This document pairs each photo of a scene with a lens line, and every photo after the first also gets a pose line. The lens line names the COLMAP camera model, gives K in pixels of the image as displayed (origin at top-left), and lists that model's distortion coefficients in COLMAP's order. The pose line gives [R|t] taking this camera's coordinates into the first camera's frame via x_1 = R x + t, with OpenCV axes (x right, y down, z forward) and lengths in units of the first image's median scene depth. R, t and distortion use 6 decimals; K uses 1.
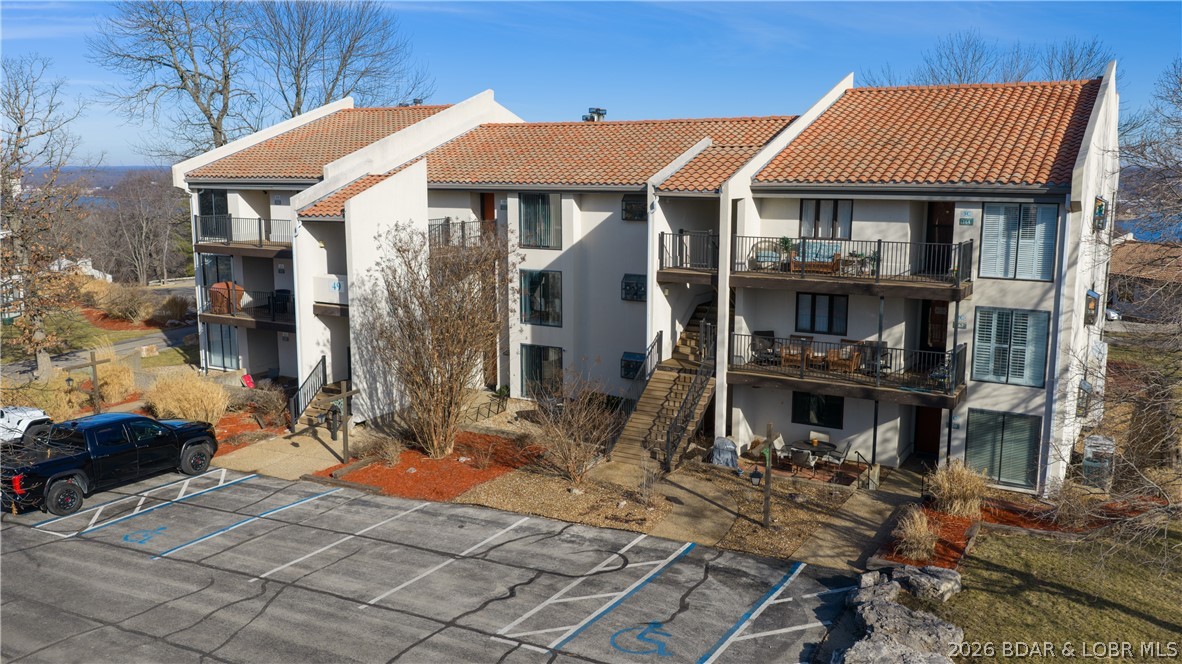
lens RADIAL K [[966.4, 0, 591.0], [0, 966.4, 332.0], [0, 0, 1]] dist [0.043268, -0.098734]
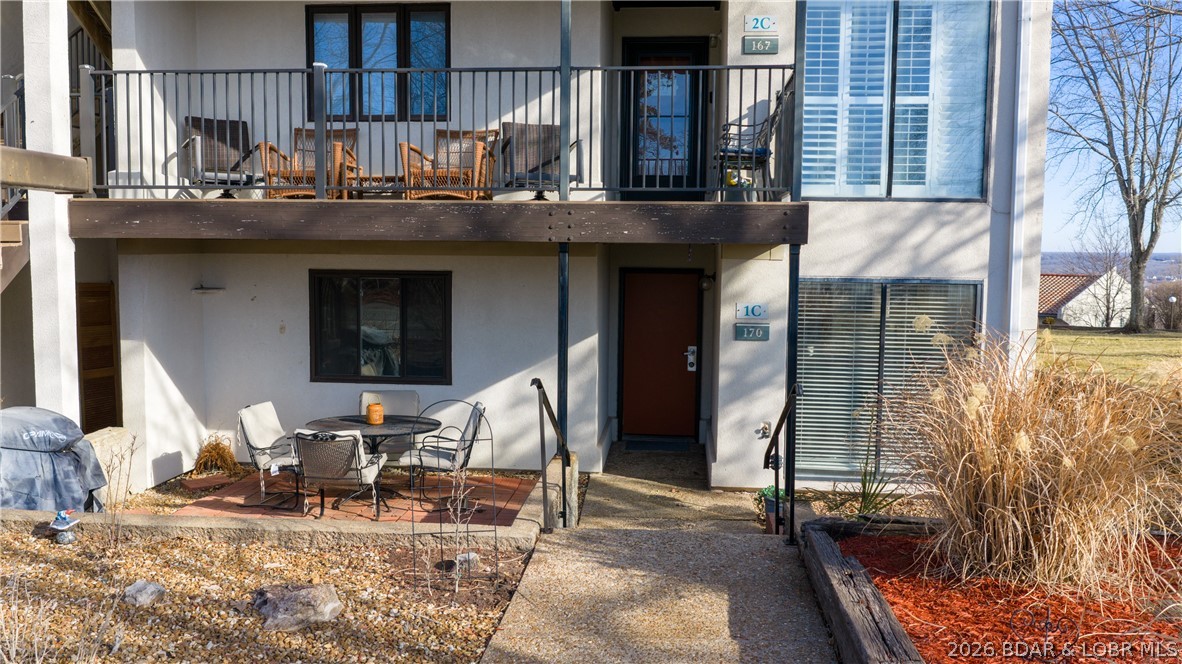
lens RADIAL K [[978.8, 0, 591.0], [0, 978.8, 332.0], [0, 0, 1]] dist [0.003941, 0.002729]
pose [[0.903114, -0.025031, 0.428672, 0.147681], [0.058708, 0.996123, -0.065518, 0.105925], [-0.425370, 0.084337, 0.901082, 0.632950]]
